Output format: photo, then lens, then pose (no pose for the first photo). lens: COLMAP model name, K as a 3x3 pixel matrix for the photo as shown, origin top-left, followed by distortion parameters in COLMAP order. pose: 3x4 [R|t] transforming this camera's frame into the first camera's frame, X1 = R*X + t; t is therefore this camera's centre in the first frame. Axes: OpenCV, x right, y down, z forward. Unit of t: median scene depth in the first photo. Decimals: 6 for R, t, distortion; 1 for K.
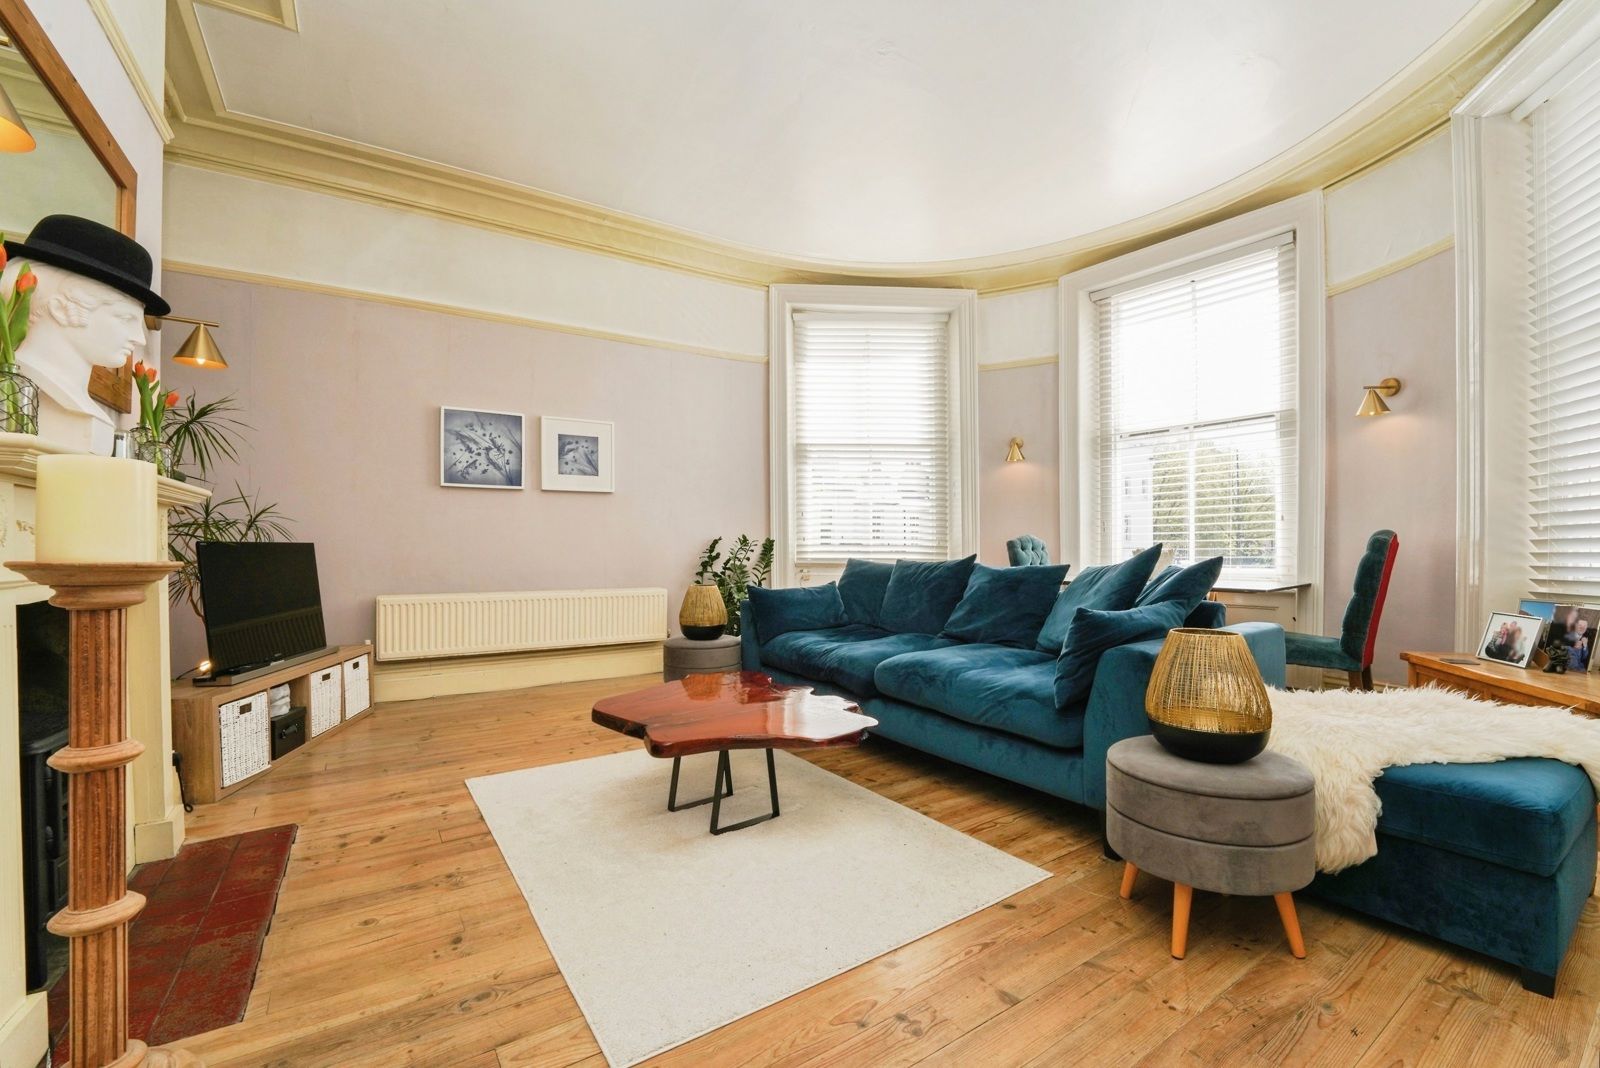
lens RADIAL K [[650.7, 0, 803.2], [0, 650.7, 541.4], [0, 0, 1]] dist [-0.021218, 0.000697]
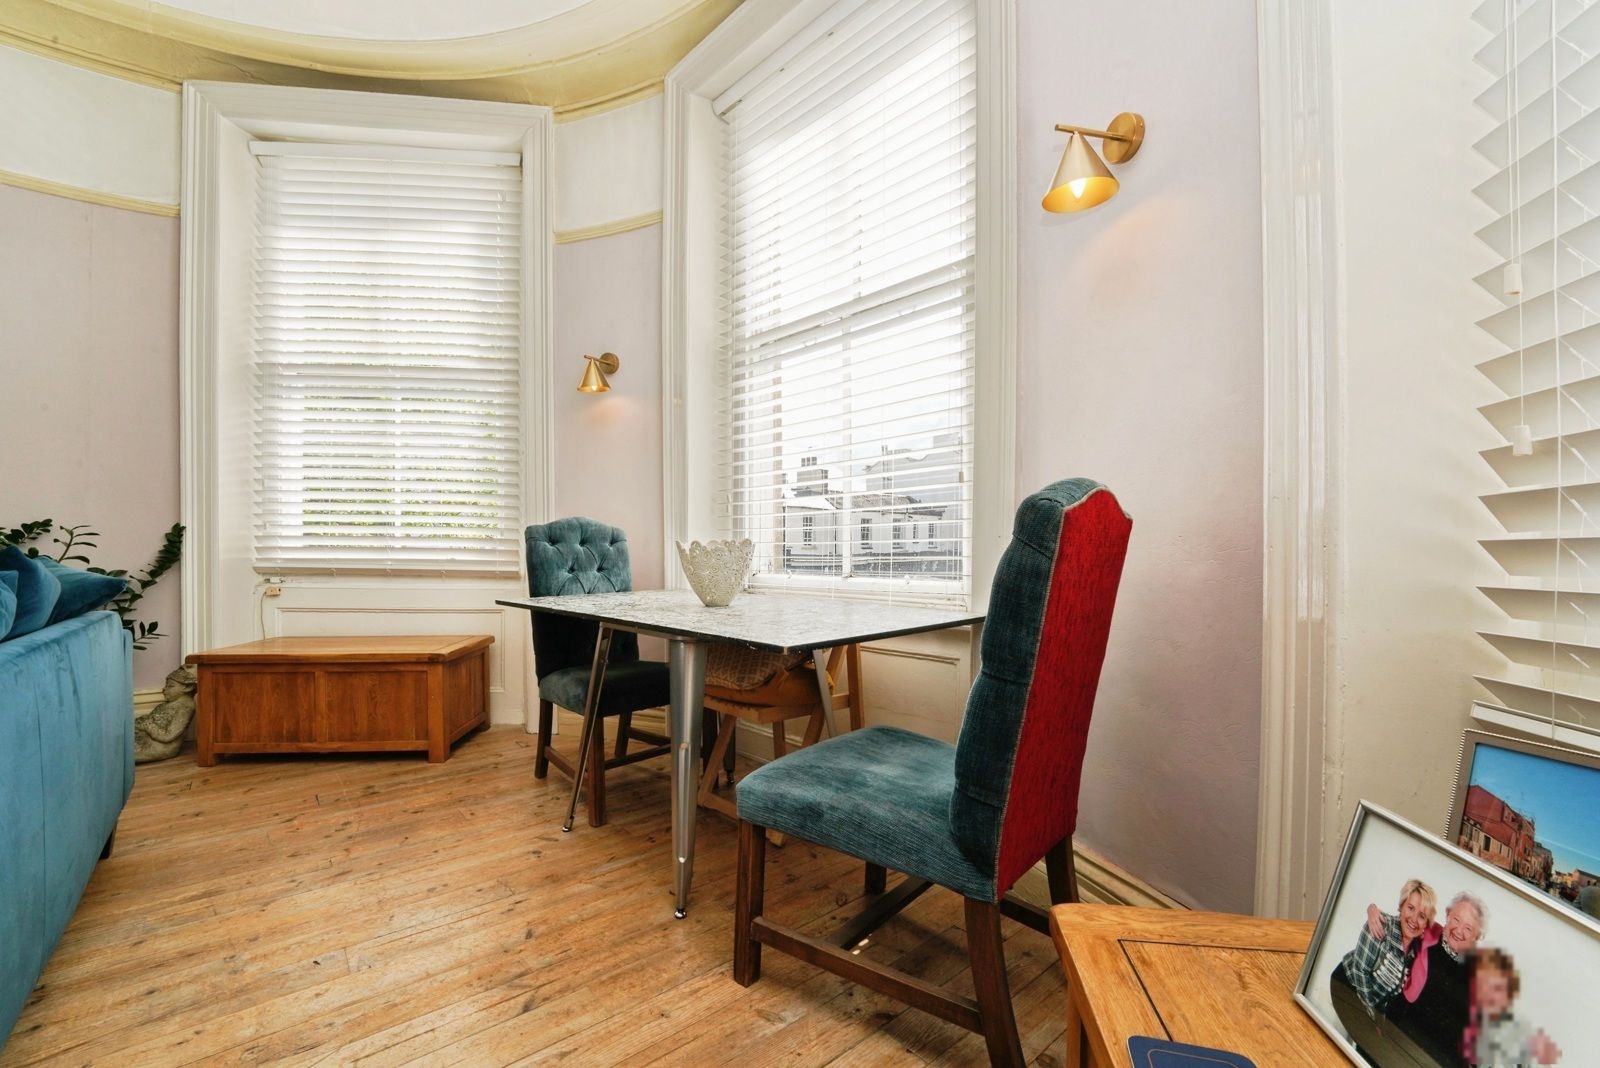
lens RADIAL K [[650.7, 0, 792.7], [0, 650.7, 535.7], [0, 0, 1]] dist [-0.021218, 0.000697]
pose [[0.994726, 0.002443, 0.102541, 0.609386], [-0.001591, 0.999964, -0.008384, 0.013675], [-0.102557, 0.008176, 0.994693, 0.562295]]
